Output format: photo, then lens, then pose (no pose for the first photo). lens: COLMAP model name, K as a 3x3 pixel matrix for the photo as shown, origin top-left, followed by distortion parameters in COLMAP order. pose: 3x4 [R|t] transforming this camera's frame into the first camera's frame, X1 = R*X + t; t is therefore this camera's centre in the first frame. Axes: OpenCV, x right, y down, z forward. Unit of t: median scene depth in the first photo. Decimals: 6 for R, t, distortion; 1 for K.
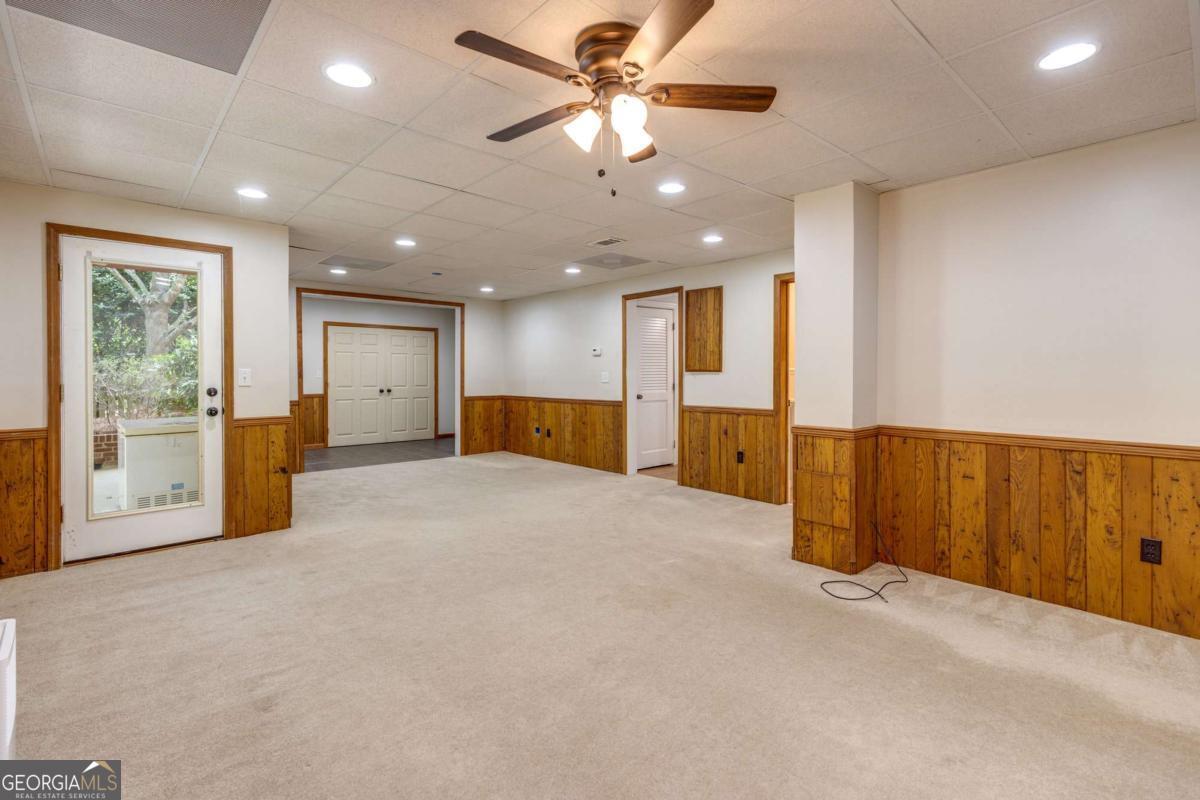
lens RADIAL K [[551.7, 0, 613.1], [0, 551.7, 376.1], [0, 0, 1]] dist [0.001401, -0.000008]
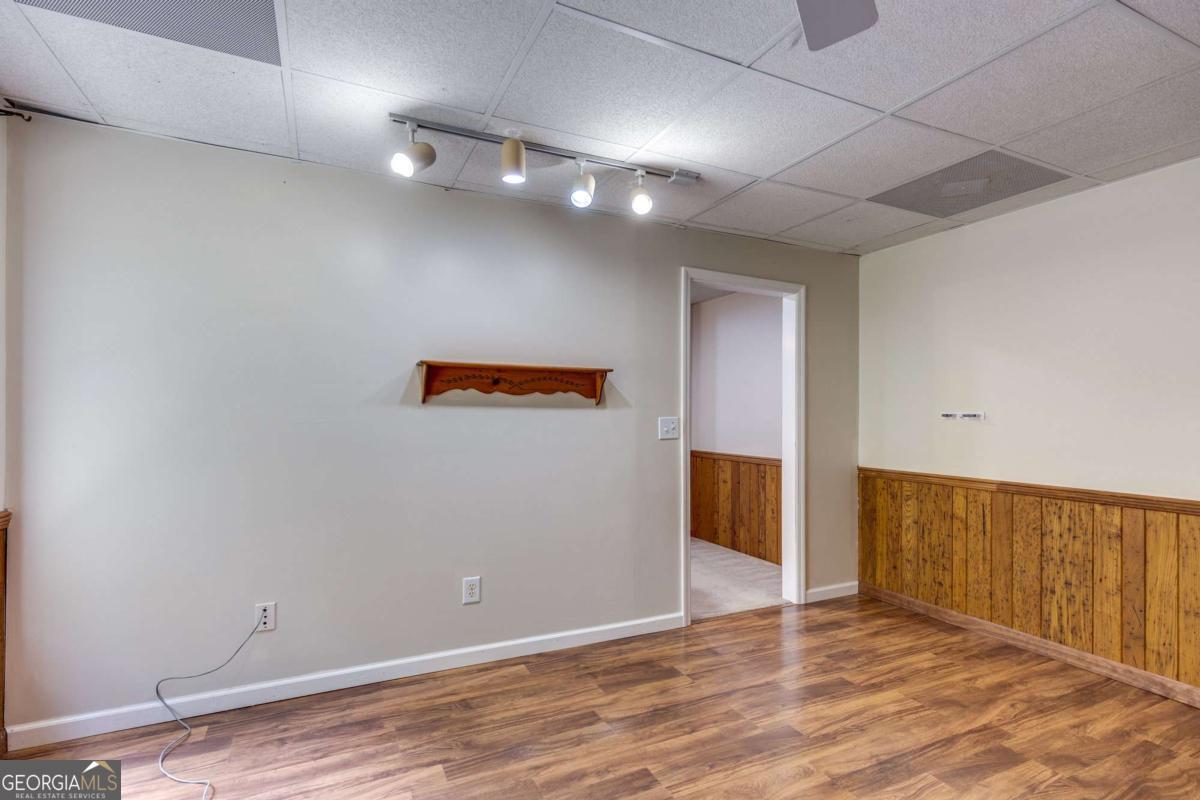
lens RADIAL K [[551.6, 0, 605.2], [0, 551.6, 400.2], [0, 0, 1]] dist [0.011634, -0.000028]
pose [[0.959541, -0.002365, -0.281560, 0.491865], [-0.007084, 0.999445, -0.032536, -0.000460], [0.281481, 0.033215, 0.958992, -0.427321]]
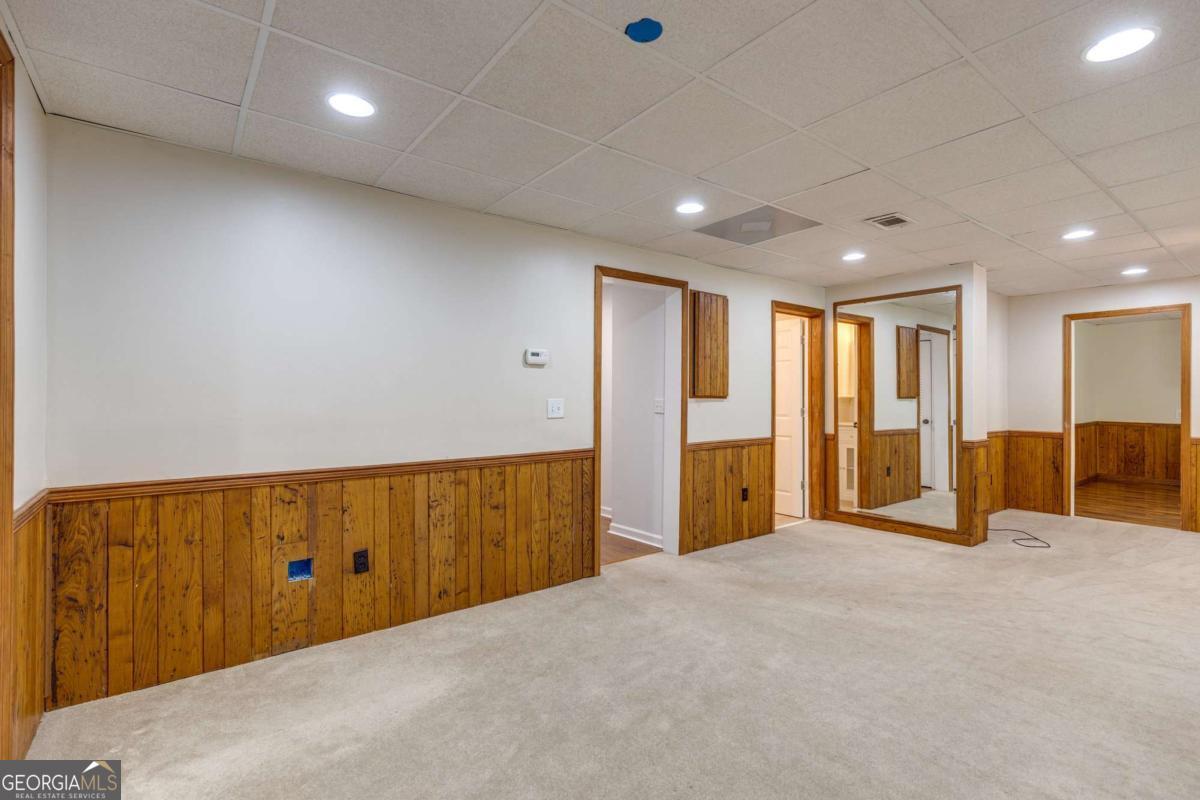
lens RADIAL K [[551.6, 0, 605.2], [0, 551.6, 400.2], [0, 0, 1]] dist [0.011634, -0.000028]
pose [[0.089758, -0.001004, 0.995963, -0.637853], [0.007121, 0.999975, 0.000366, -0.006308], [-0.995938, 0.007060, 0.089763, 1.079832]]
